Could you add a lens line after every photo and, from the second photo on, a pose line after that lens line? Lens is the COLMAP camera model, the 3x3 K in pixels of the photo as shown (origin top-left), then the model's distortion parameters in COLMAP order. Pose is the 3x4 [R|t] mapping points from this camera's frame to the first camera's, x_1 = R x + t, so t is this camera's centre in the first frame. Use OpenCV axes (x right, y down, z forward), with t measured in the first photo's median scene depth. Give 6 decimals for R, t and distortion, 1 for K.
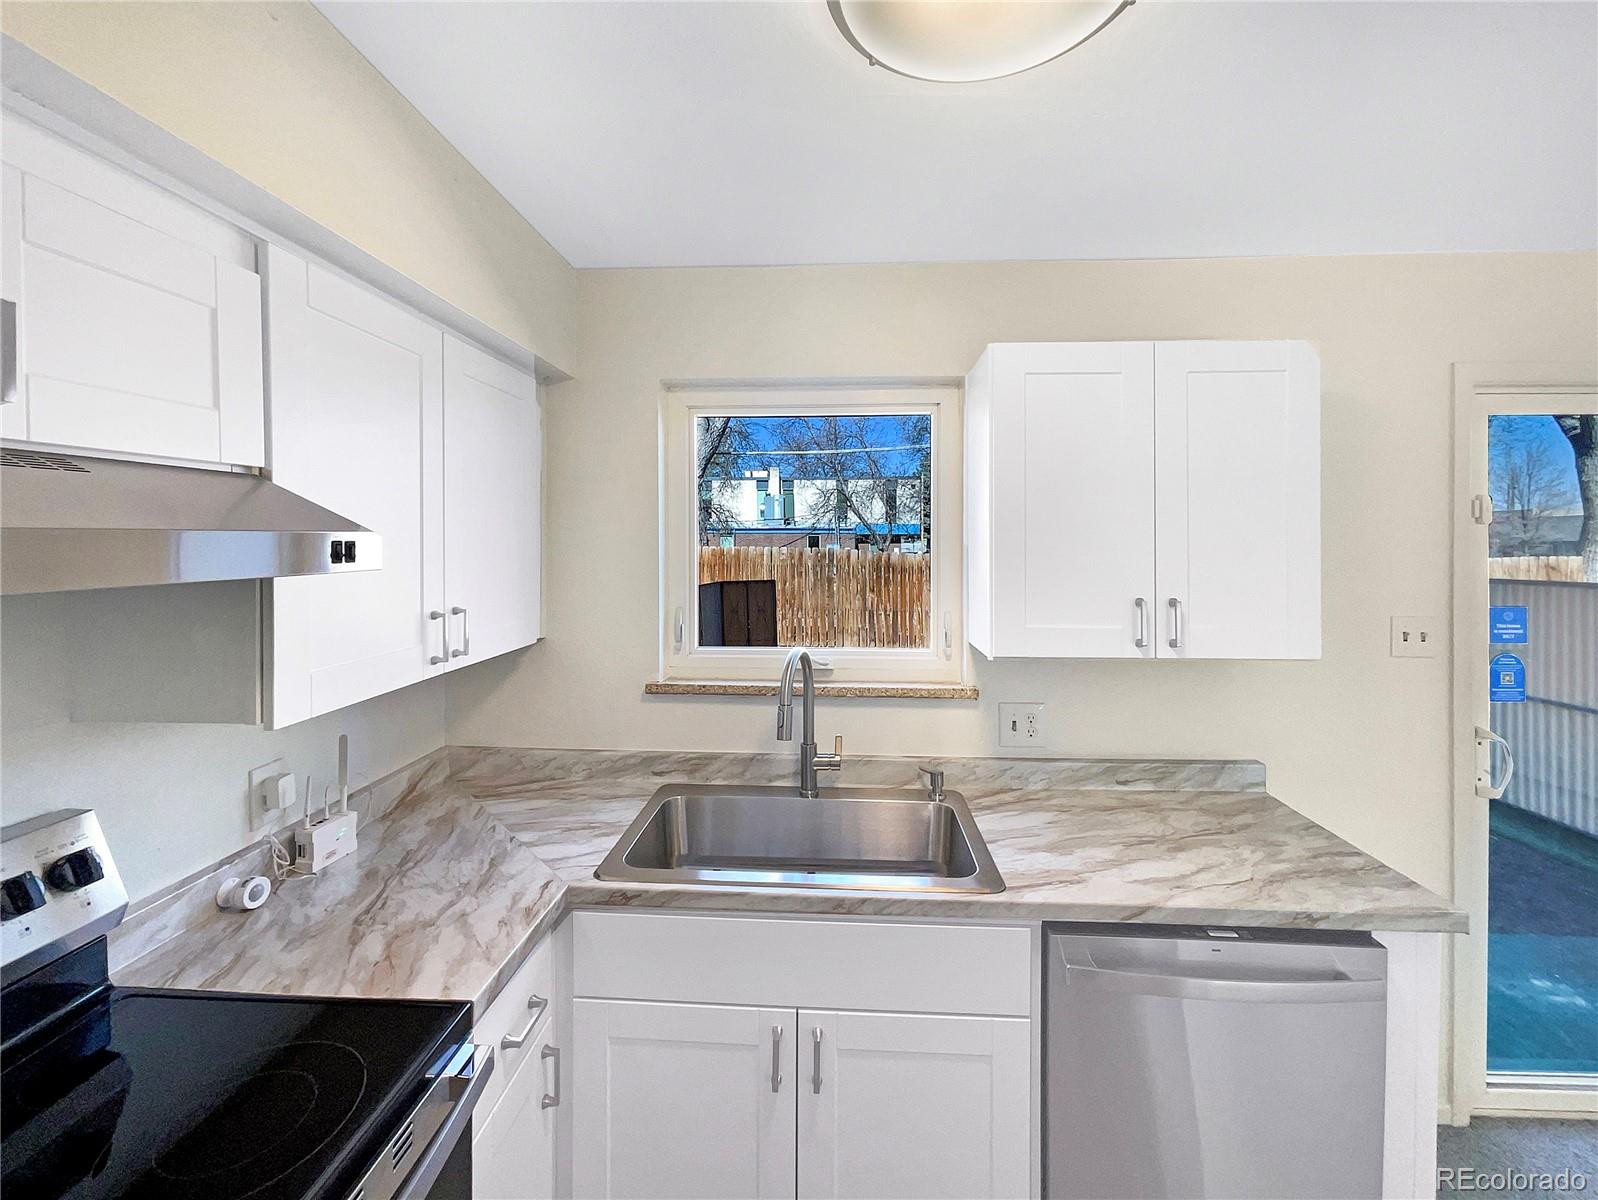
lens RADIAL K [[682.7, 0, 802.9], [0, 682.7, 547.3], [0, 0, 1]] dist [-0.002110, 0.000018]
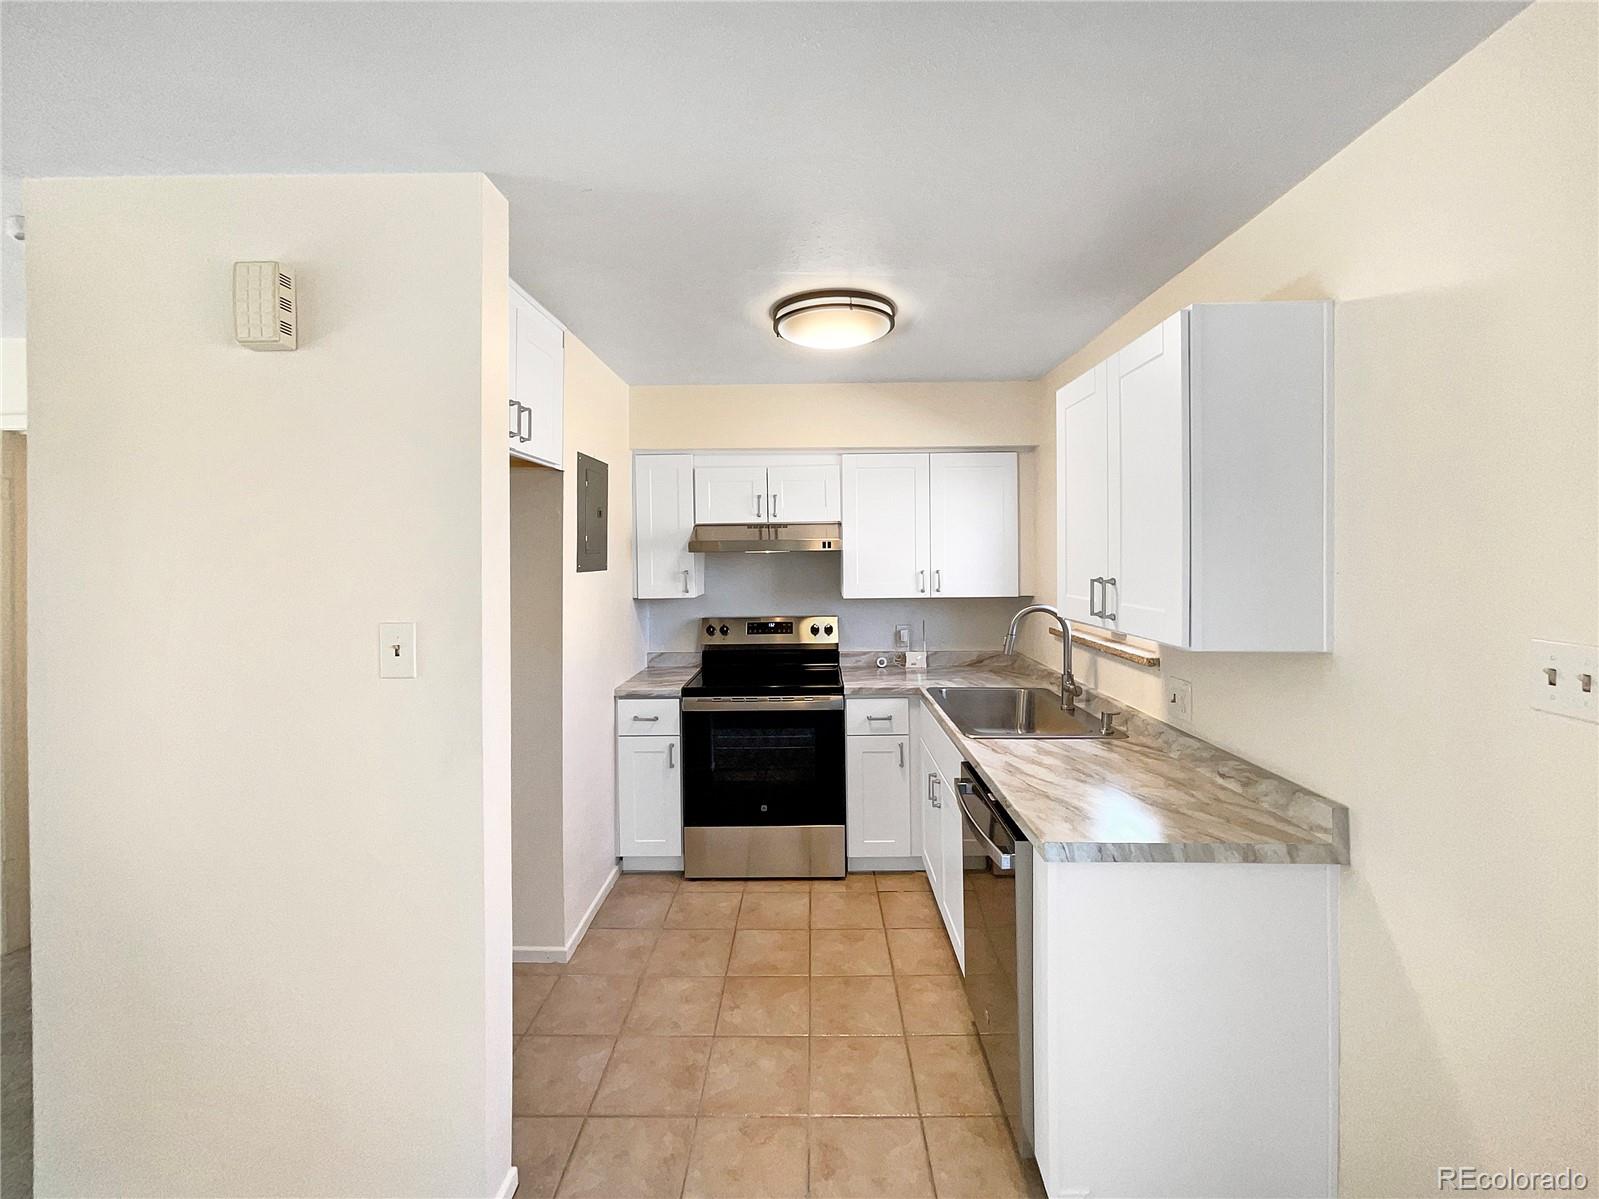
lens RADIAL K [[663.1, 0, 805.7], [0, 663.1, 557.8], [0, 0, 1]] dist [0.001205, 0.000162]
pose [[0.045200, 0.001999, -0.998976, 1.486319], [0.000805, 0.999998, 0.002038, 0.033853], [0.998978, -0.000896, 0.045198, 0.388451]]
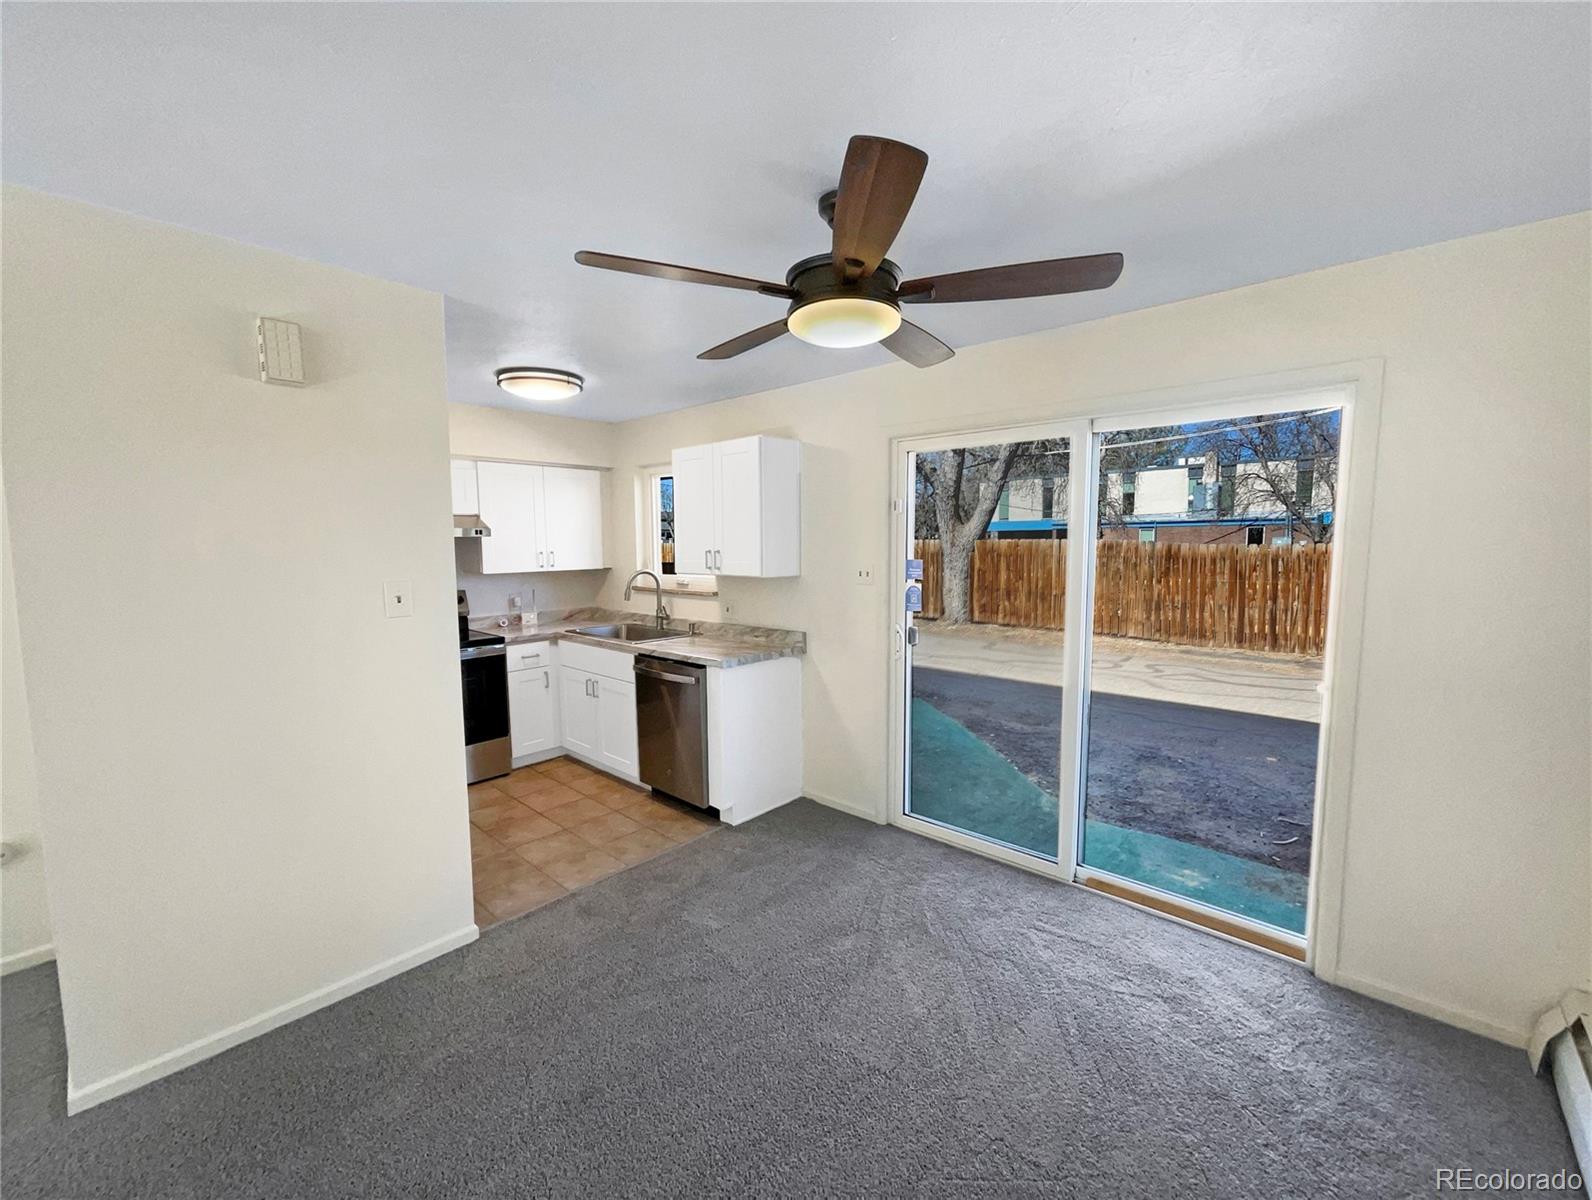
lens RADIAL K [[654.7, 0, 794.4], [0, 654.7, 605.6], [0, 0, 1]] dist [-0.000489, -0.000306]
pose [[0.775765, 0.056074, -0.628525, 2.032407], [0.003355, 0.995663, 0.092969, 0.050004], [0.631013, -0.074231, 0.772213, -0.597879]]
